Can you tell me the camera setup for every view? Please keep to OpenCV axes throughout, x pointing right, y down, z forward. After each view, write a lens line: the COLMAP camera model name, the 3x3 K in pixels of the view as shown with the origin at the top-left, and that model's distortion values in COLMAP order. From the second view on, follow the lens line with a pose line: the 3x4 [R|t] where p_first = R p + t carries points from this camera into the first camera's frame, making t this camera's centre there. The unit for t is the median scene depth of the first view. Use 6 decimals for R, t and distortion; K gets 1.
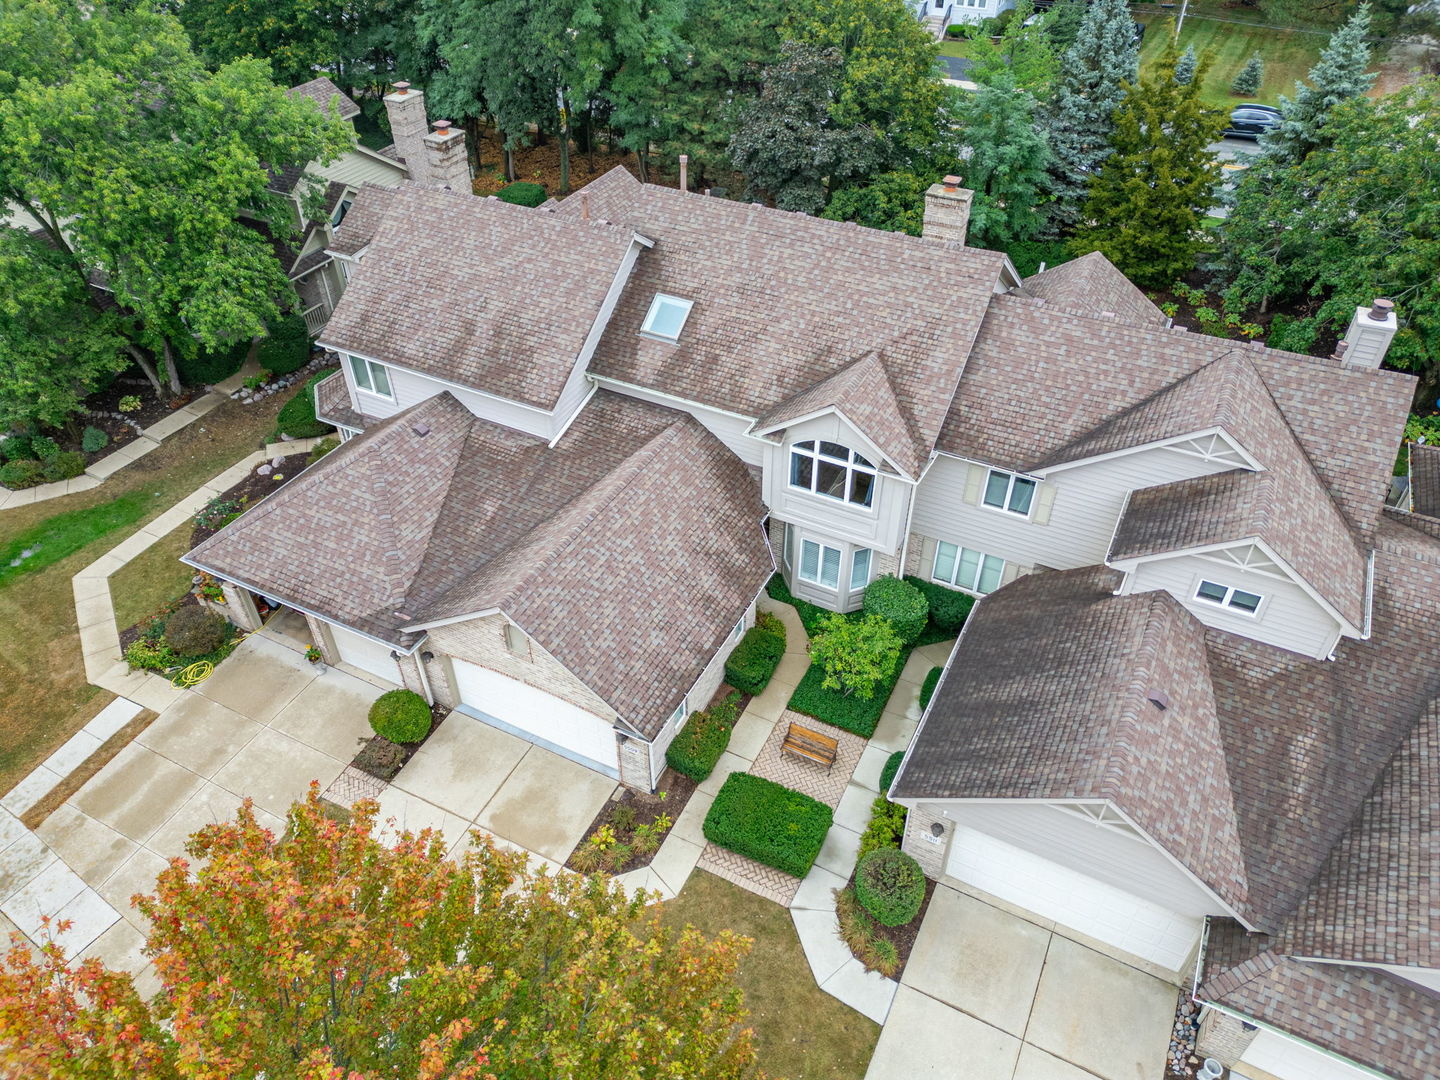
lens RADIAL K [[1023.9, 0, 727.0], [0, 1023.9, 539.3], [0, 0, 1]] dist [0.027912, -0.017536]
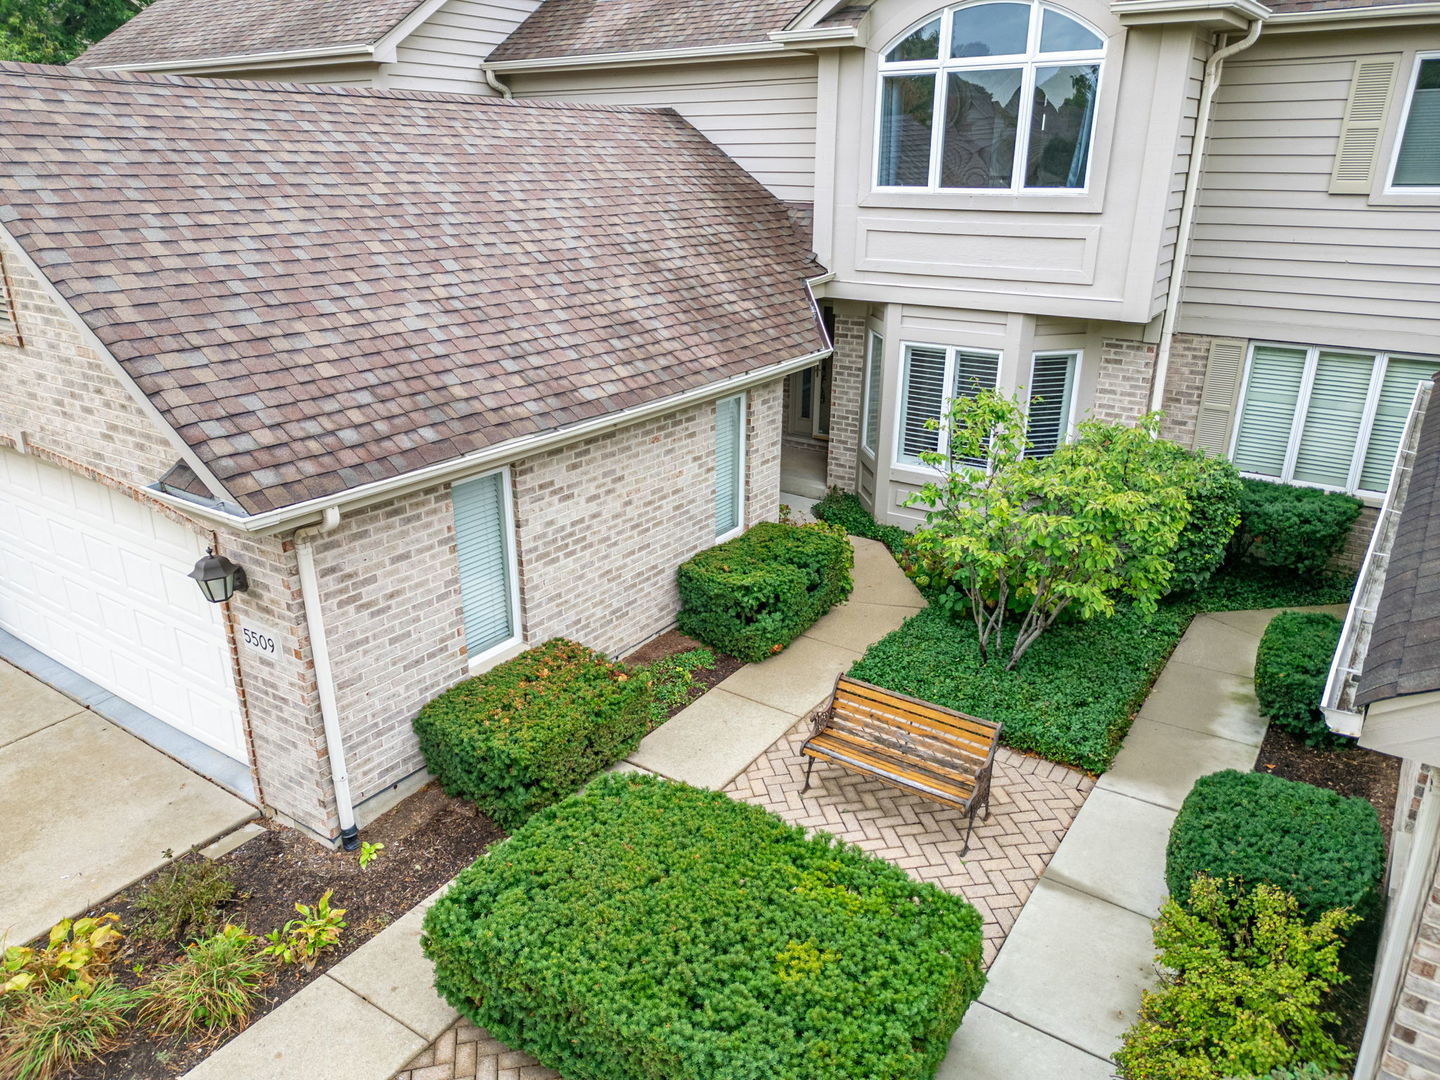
lens RADIAL K [[1023.9, 0, 721.9], [0, 1023.9, 551.8], [0, 0, 1]] dist [0.027912, -0.017536]
pose [[0.990337, 0.051484, -0.128771, 0.062482], [-0.090419, 0.943747, -0.318067, 0.236316], [0.105152, 0.326637, 0.939282, 0.668825]]
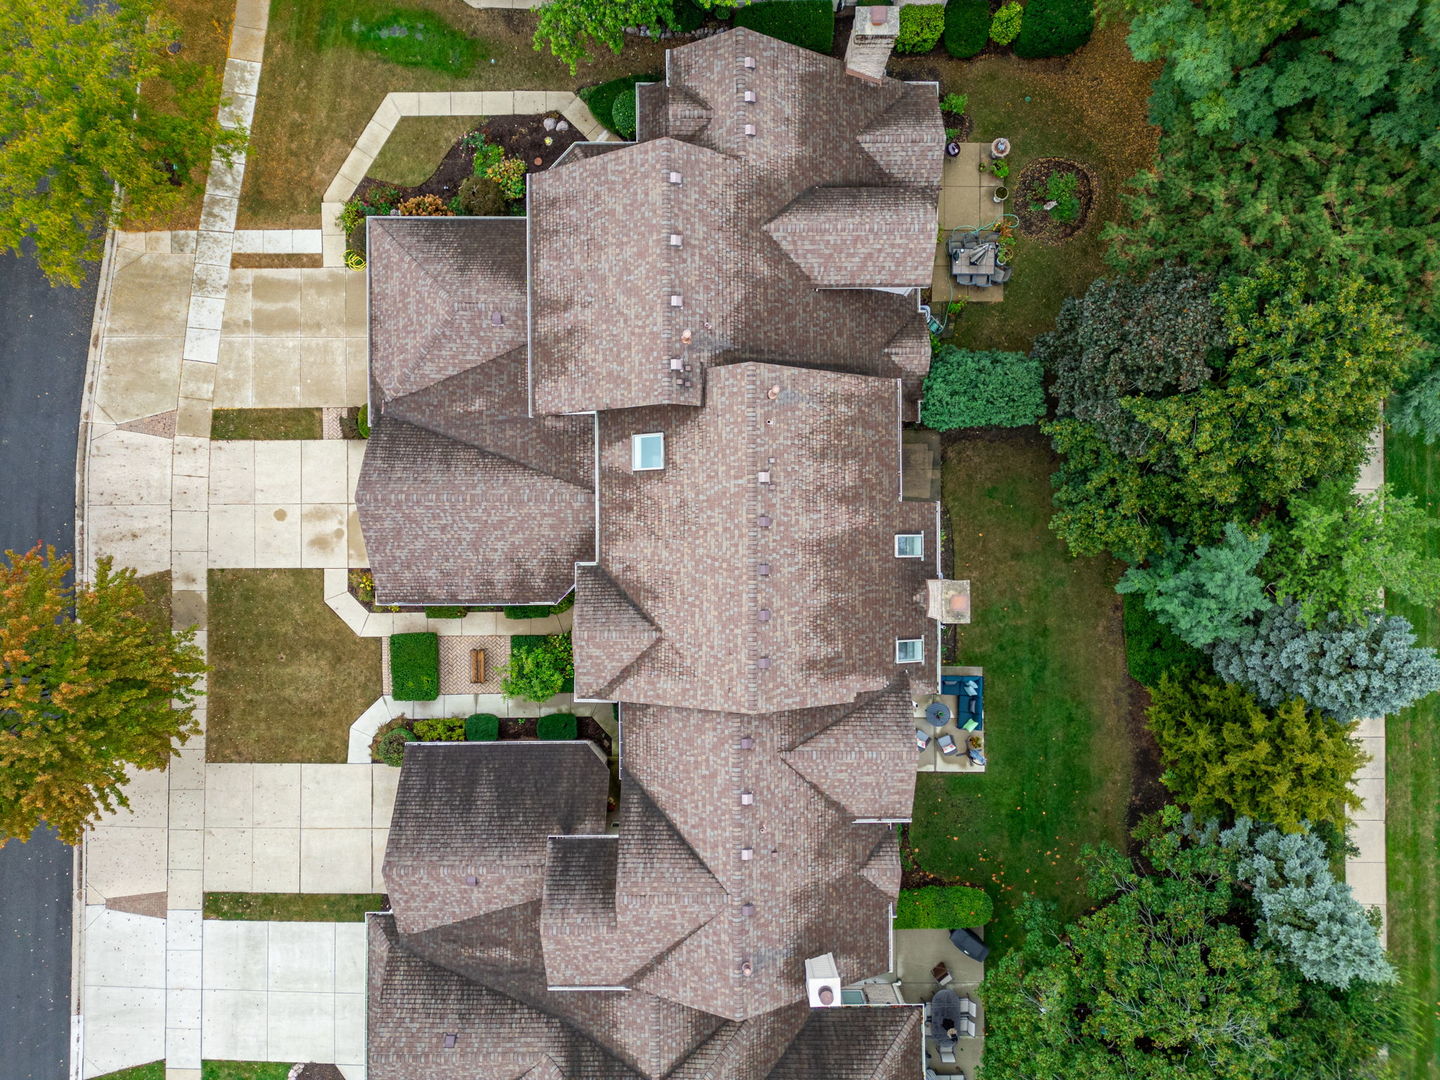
lens RADIAL K [[1023.9, 0, 718.3], [0, 1023.9, 543.1], [0, 0, 1]] dist [0.027912, -0.017536]
pose [[0.456965, 0.889479, 0.003162, 0.074193], [-0.577814, 0.294143, 0.761322, -1.226621], [0.676250, -0.349724, 0.648367, 0.276477]]
